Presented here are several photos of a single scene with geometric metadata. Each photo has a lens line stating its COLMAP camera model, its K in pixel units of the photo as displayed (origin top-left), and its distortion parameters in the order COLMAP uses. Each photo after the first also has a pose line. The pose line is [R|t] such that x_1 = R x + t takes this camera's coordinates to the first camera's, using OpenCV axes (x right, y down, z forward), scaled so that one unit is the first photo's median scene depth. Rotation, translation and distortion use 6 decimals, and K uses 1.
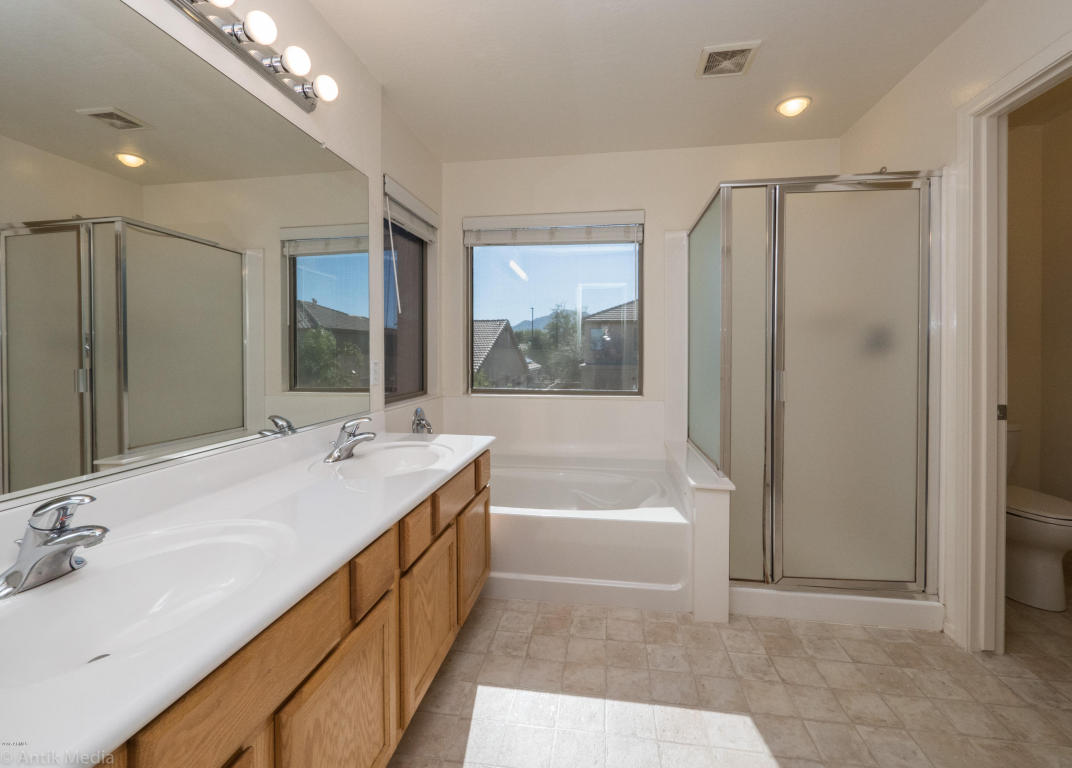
lens RADIAL K [[453.0, 0, 536.5], [0, 453.0, 355.9], [0, 0, 1]] dist [0.000505, 0.000010]
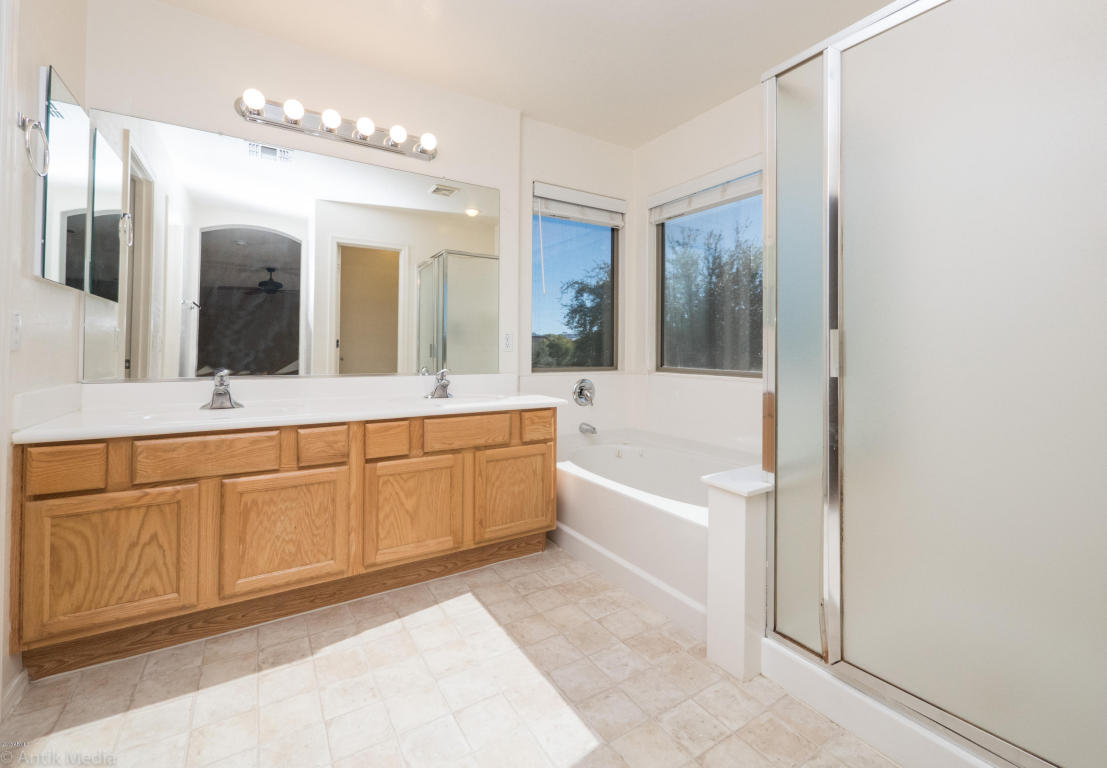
lens RADIAL K [[461.4, 0, 554.3], [0, 461.4, 334.9], [0, 0, 1]] dist [-0.000849, -0.000107]
pose [[0.667352, -0.015283, -0.744586, 0.812990], [-0.014883, 0.999316, -0.033851, 0.071746], [0.744594, 0.033672, 0.666668, 0.282376]]
